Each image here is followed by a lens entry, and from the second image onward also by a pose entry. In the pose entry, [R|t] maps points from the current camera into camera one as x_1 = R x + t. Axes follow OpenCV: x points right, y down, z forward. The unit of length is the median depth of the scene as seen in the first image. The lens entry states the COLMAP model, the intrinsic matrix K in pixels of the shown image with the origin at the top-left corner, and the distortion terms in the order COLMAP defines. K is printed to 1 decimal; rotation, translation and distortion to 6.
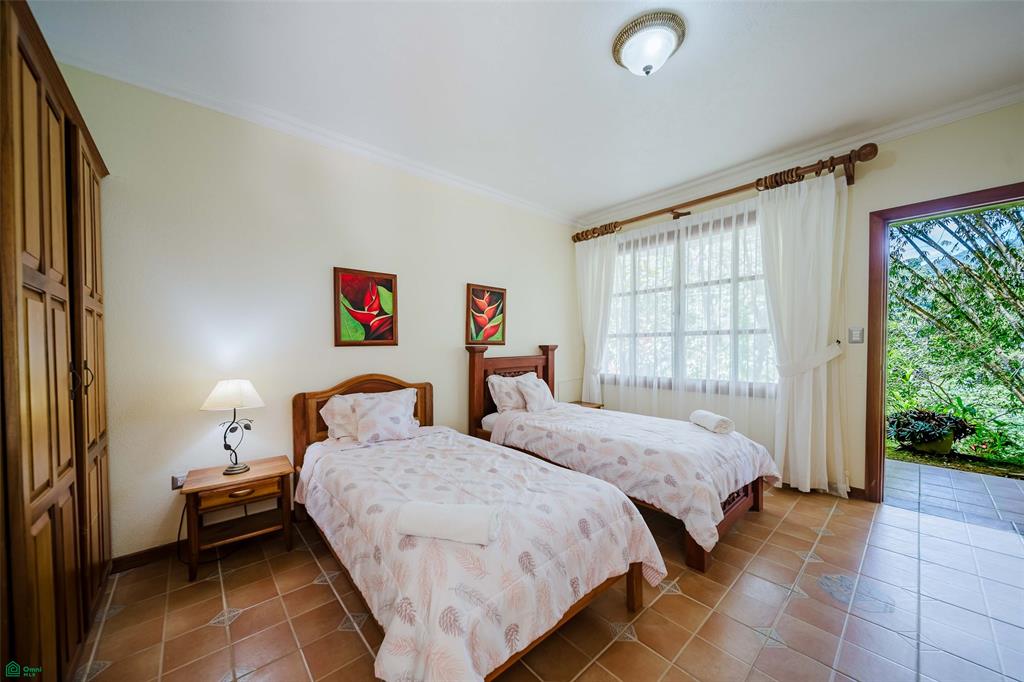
lens RADIAL K [[368.9, 0, 513.9], [0, 368.9, 351.2], [0, 0, 1]] dist [-0.000274, 0.000165]
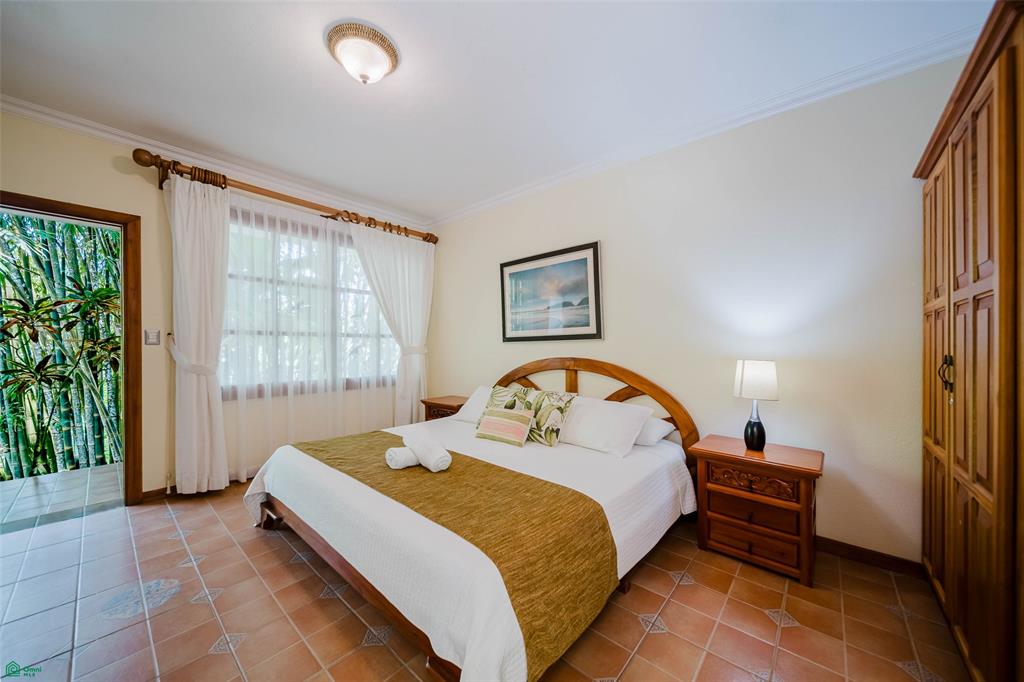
lens RADIAL K [[362.5, 0, 506.7], [0, 362.5, 333.8], [0, 0, 1]] dist [-0.003125, -0.000208]
pose [[-0.118051, 0.046405, 0.991923, -0.543911], [0.004732, 0.998922, -0.046169, -0.001659], [-0.992996, -0.000757, -0.118143, 0.592408]]
